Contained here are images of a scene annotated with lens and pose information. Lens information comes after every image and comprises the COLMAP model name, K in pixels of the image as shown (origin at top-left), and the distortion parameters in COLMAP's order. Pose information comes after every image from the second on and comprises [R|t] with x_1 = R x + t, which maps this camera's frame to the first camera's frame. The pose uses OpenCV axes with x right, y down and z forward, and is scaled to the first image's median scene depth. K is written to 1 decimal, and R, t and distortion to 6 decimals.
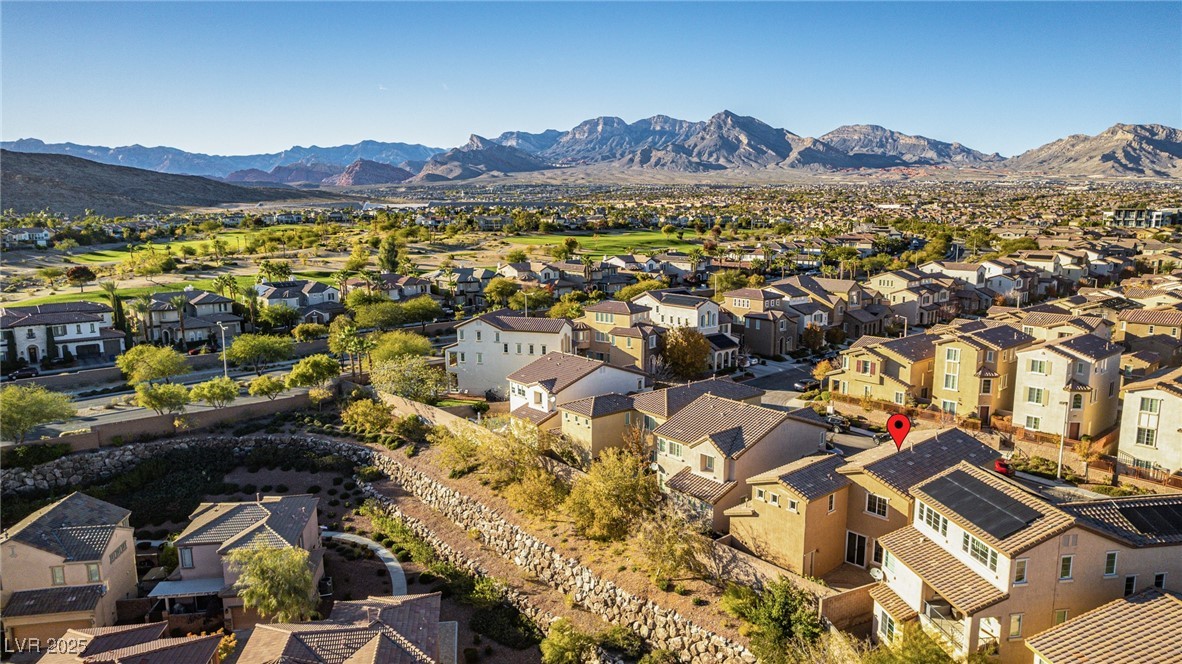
lens RADIAL K [[759.6, 0, 594.8], [0, 759.6, 331.9], [0, 0, 1]] dist [-0.064446, 0.054444]
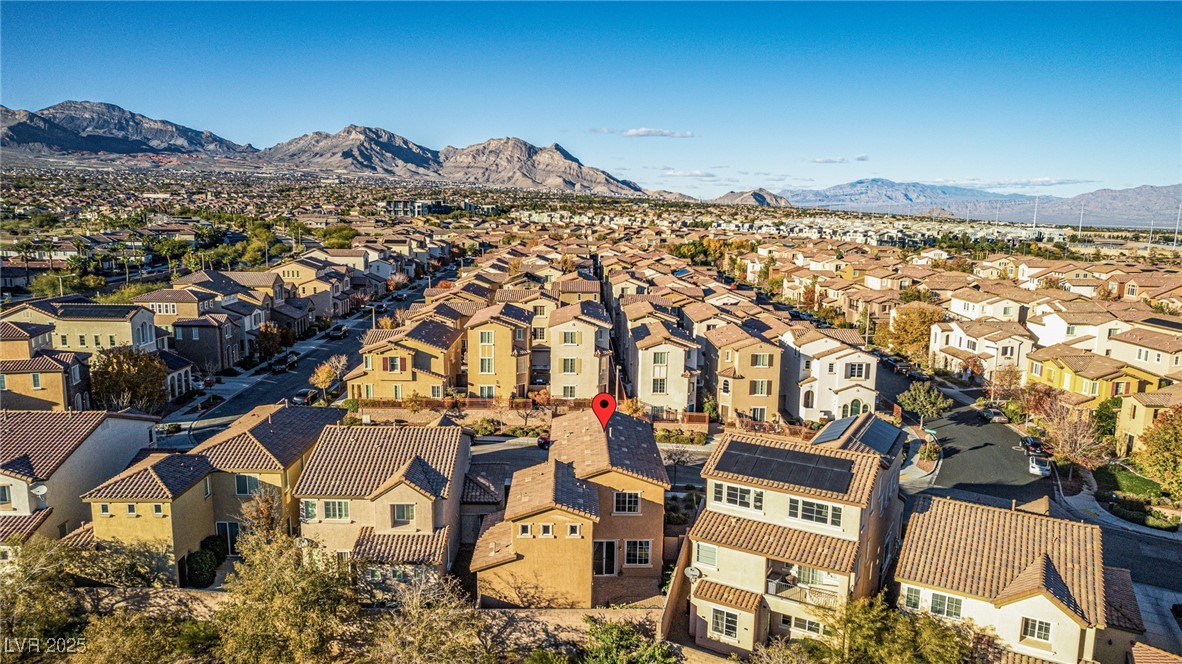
lens RADIAL K [[784.9, 0, 591.0], [0, 784.9, 332.0], [0, 0, 1]] dist [-0.071235, 0.067299]
pose [[0.624235, -0.112210, 0.773136, -0.207863], [0.107689, 0.992543, 0.057104, -0.018560], [-0.773779, 0.047612, 0.631664, 0.249541]]
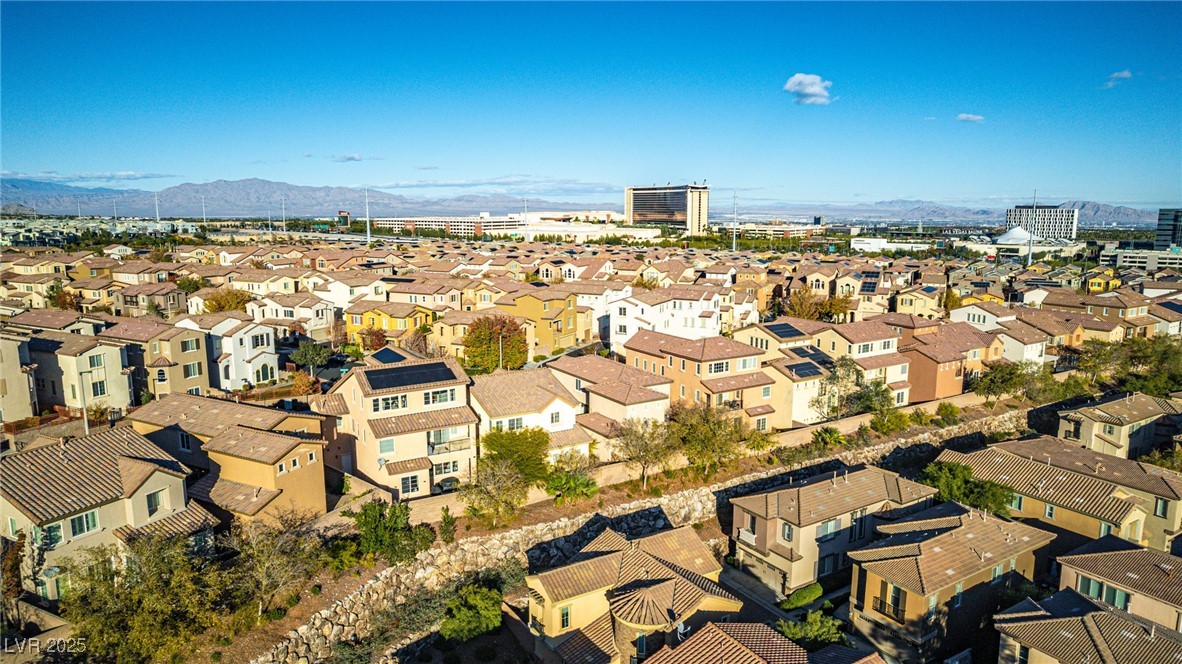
lens RADIAL K [[759.6, 0, 594.8], [0, 759.6, 331.9], [0, 0, 1]] dist [-0.064446, 0.054444]
pose [[-0.391118, -0.148413, 0.908295, -0.485747], [0.150862, 0.963224, 0.222350, -0.069240], [-0.907892, 0.223992, -0.354345, 0.558371]]
